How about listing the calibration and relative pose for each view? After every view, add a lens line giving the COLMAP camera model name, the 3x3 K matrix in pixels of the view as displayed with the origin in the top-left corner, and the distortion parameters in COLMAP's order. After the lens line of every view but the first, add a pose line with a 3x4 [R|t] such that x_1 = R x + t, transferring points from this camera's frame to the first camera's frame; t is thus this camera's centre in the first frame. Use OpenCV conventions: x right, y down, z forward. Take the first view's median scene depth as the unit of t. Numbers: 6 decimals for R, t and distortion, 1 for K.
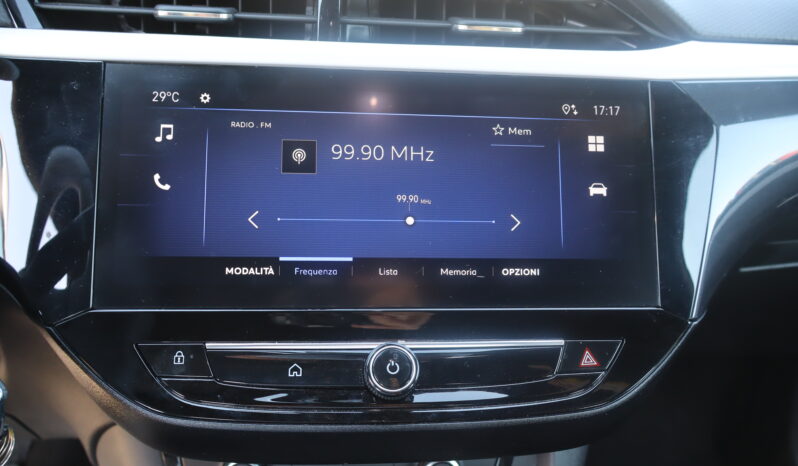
lens RADIAL K [[678.1, 0, 399.0], [0, 678.1, 233.0], [0, 0, 1]] dist [0.010679, 0.003510]
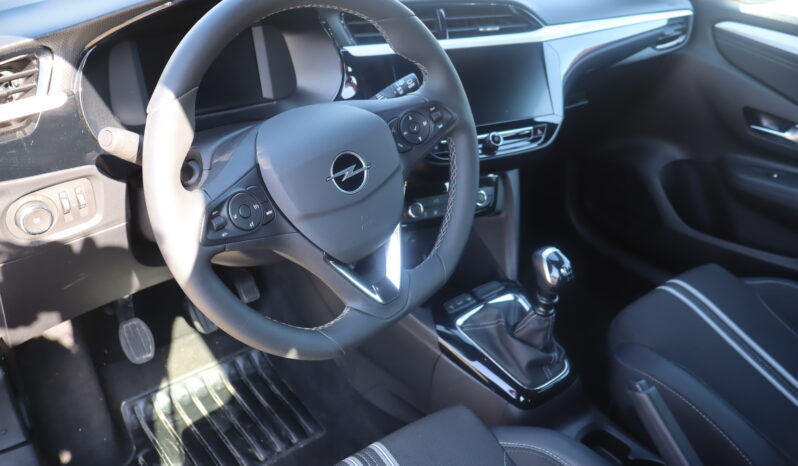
lens RADIAL K [[678.1, 0, 399.0], [0, 678.1, 233.0], [0, 0, 1]] dist [0.010679, 0.003510]
pose [[0.913958, -0.196282, 0.355181, -1.515719], [0.157581, 0.978221, 0.135099, 0.107919], [-0.373963, -0.067505, 0.924984, -1.714399]]
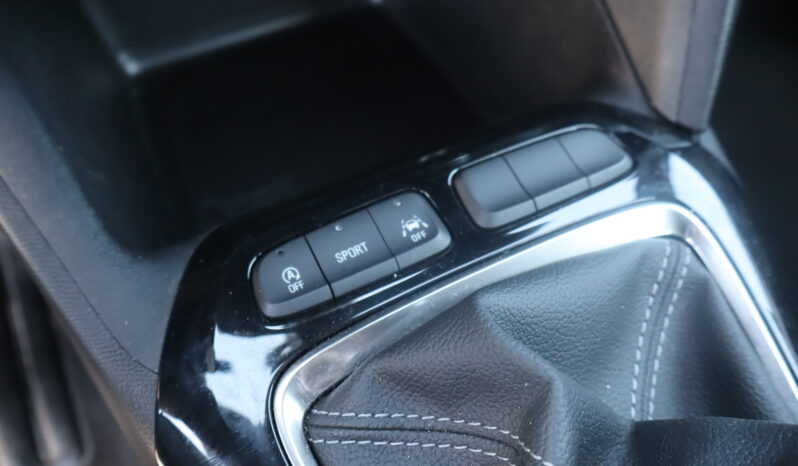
lens RADIAL K [[655.2, 0, 395.7], [0, 655.2, 226.9], [0, 0, 1]] dist [0.008534, 0.003219]
pose [[0.977468, -0.192076, 0.087543, -0.166756], [0.135214, 0.888215, 0.439080, 0.661305], [-0.162094, -0.417349, 0.894173, 0.665573]]
